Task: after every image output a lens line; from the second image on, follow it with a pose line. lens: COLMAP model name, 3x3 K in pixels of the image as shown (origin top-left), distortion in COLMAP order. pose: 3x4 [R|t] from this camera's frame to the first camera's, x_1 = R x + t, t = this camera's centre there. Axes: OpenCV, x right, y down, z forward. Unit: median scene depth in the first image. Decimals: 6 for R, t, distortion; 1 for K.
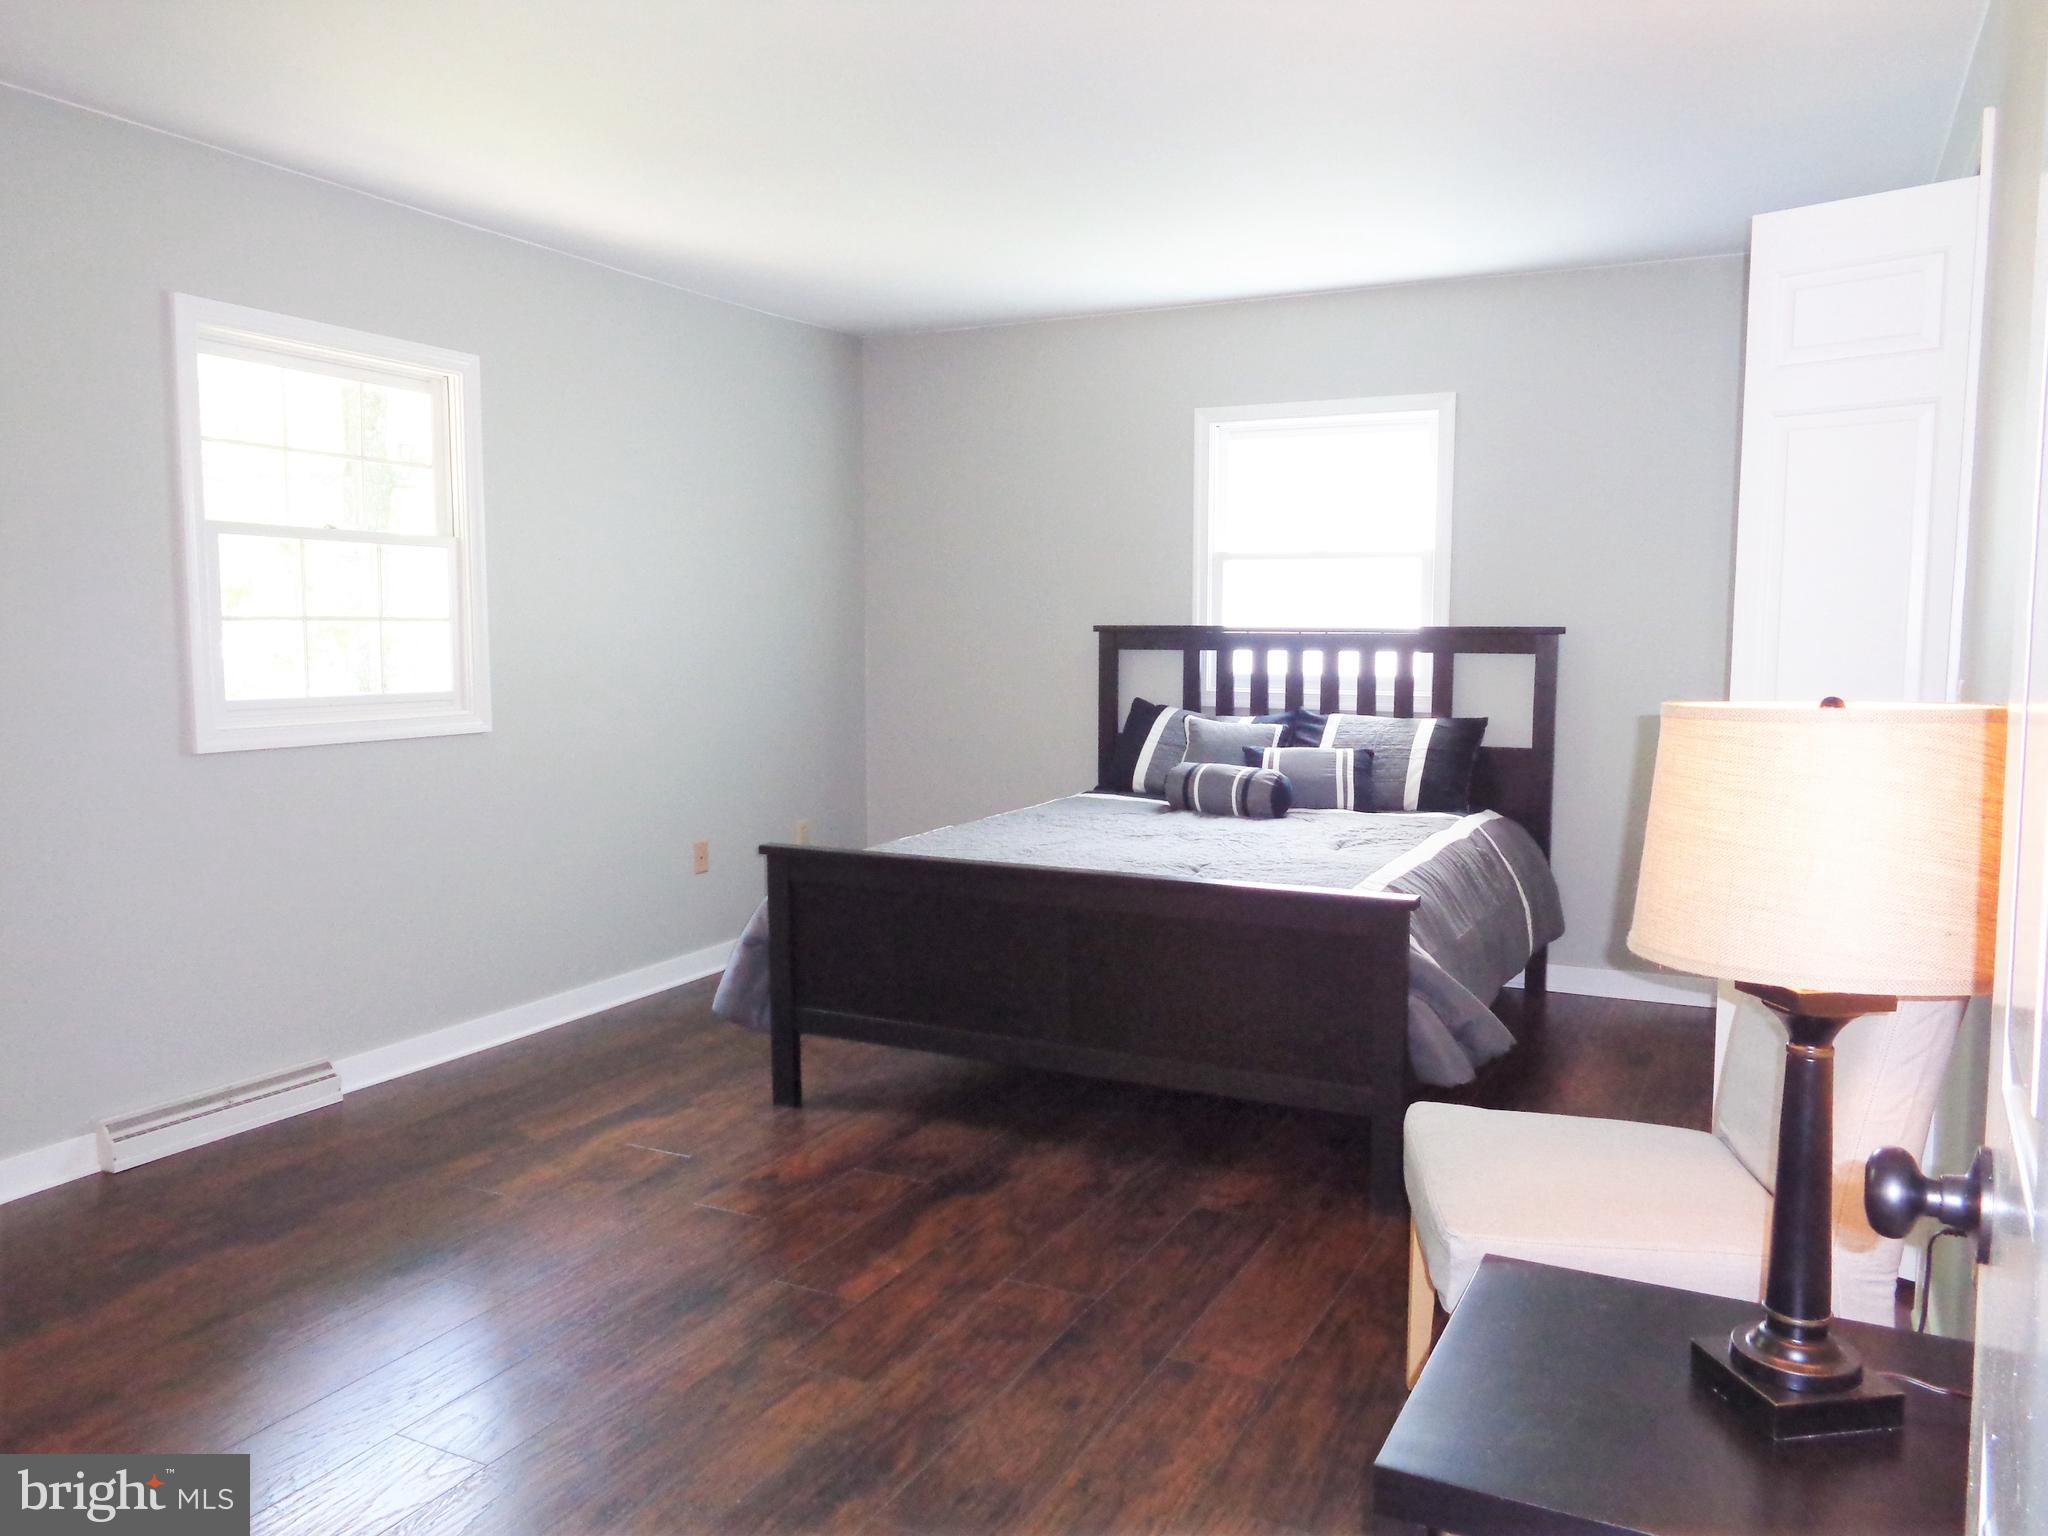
lens RADIAL K [[1578.5, 0, 1024.0], [0, 1578.5, 768.0], [0, 0, 1]] dist [0.001586, 0.000746]
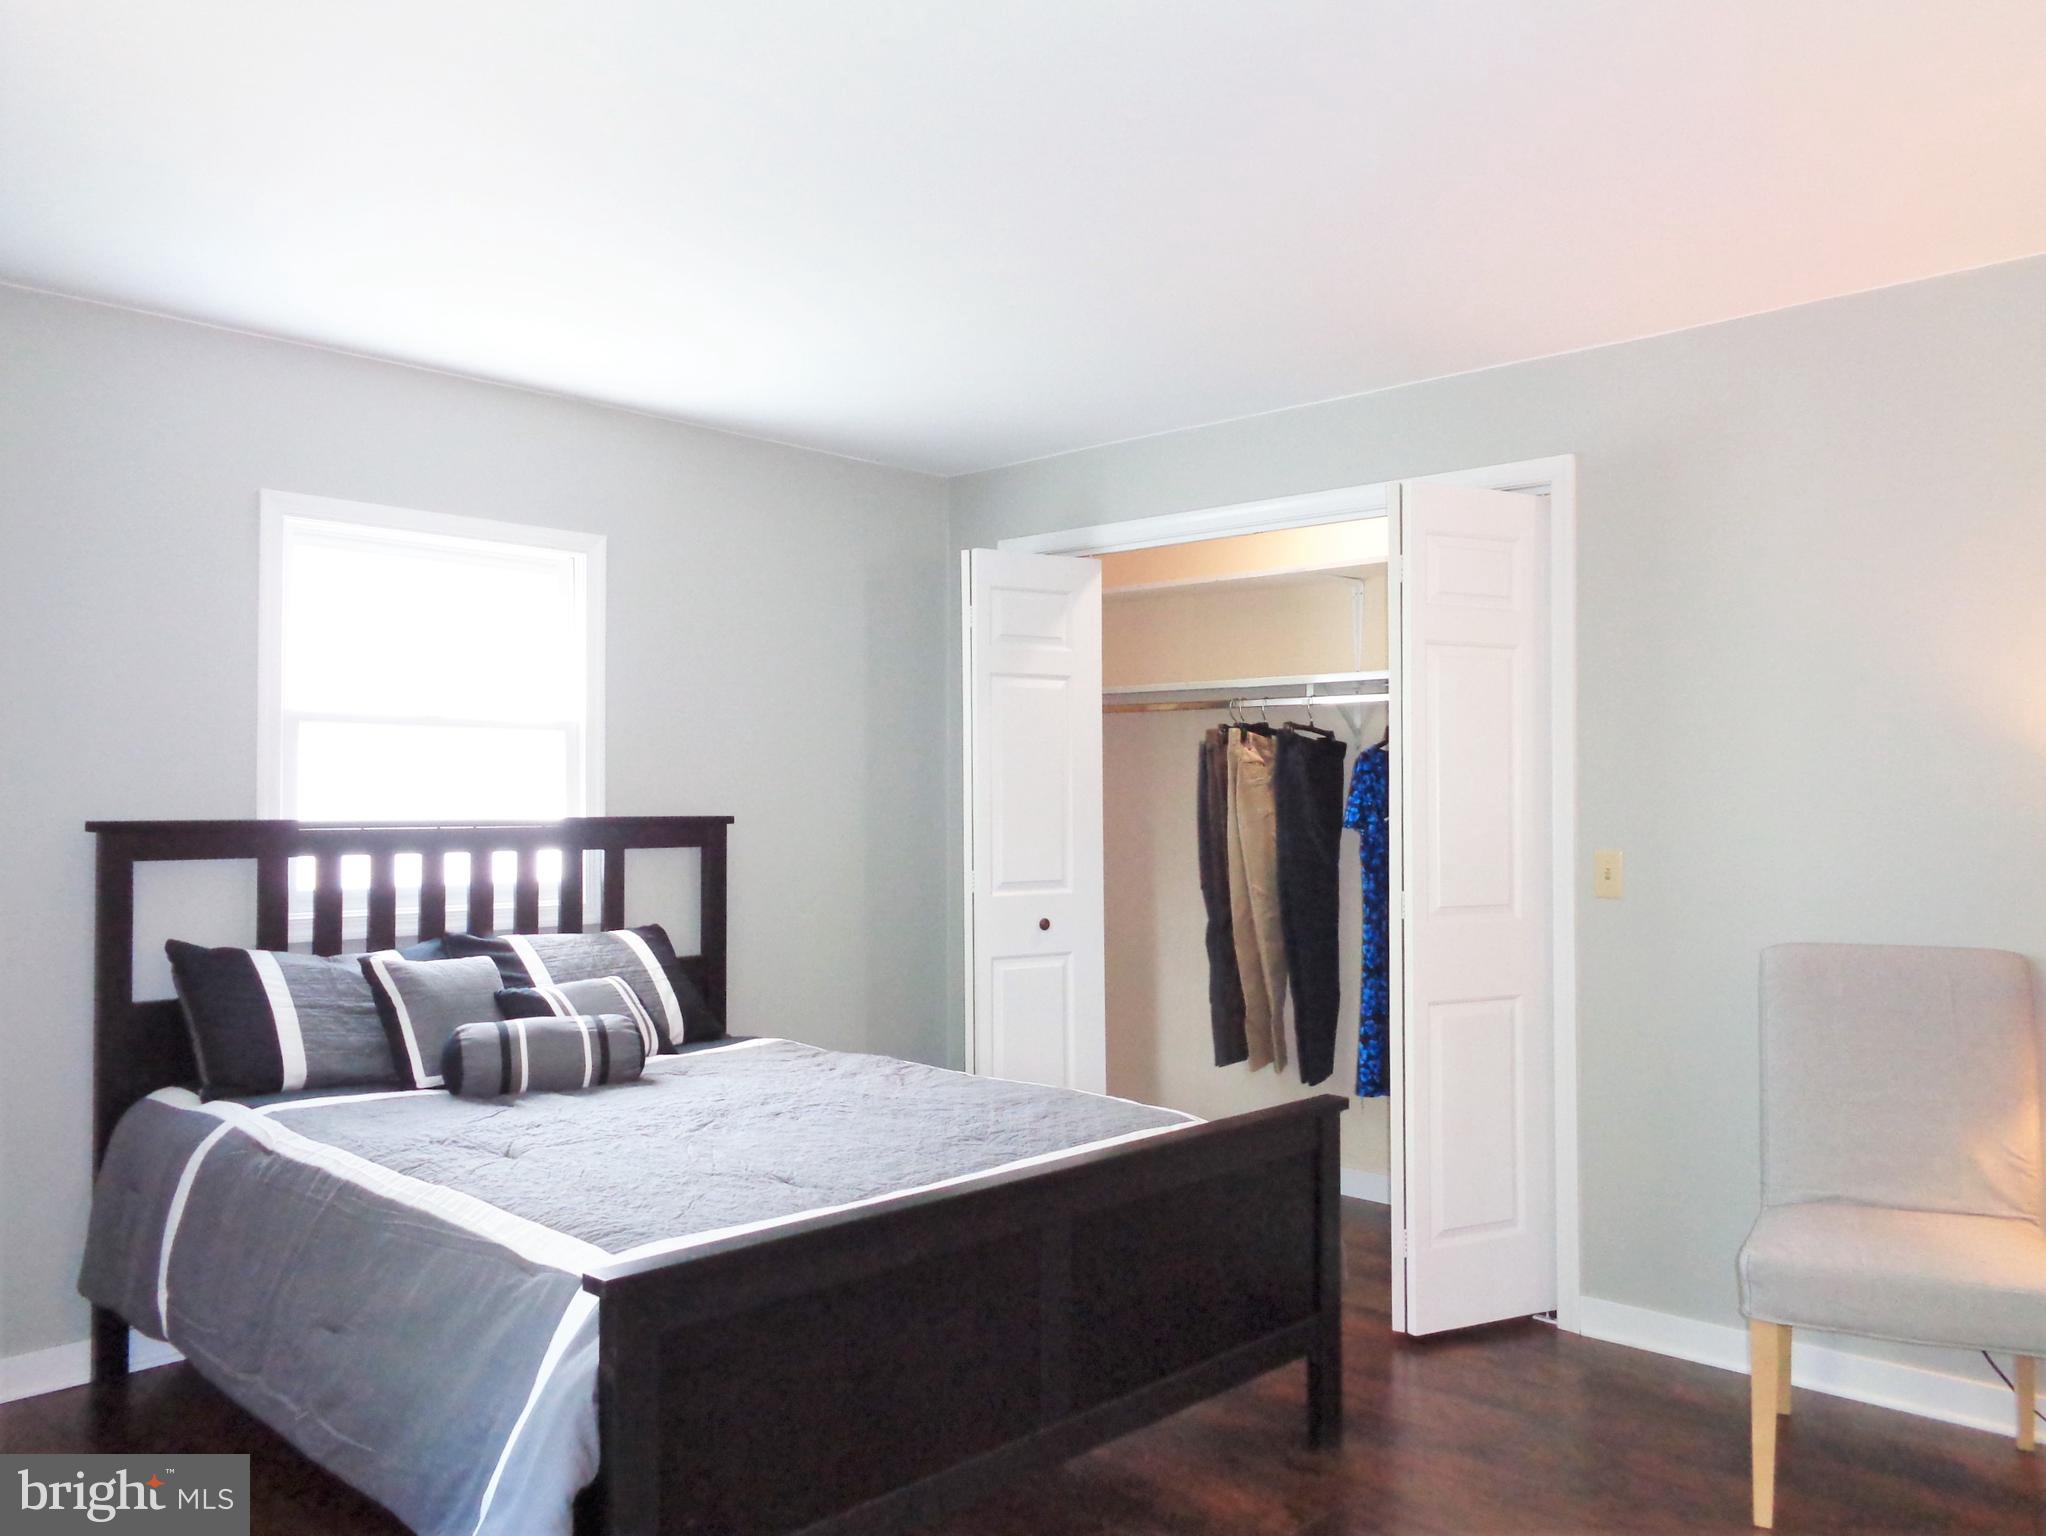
lens RADIAL K [[1577.0, 0, 1023.0], [0, 1577.0, 768.0], [0, 0, 1]] dist [0.001586, 0.000746]
pose [[0.287945, 0.023281, 0.957364, -0.443677], [0.097830, 0.993759, -0.053591, -0.049164], [-0.952637, 0.109090, 0.283871, 0.552837]]
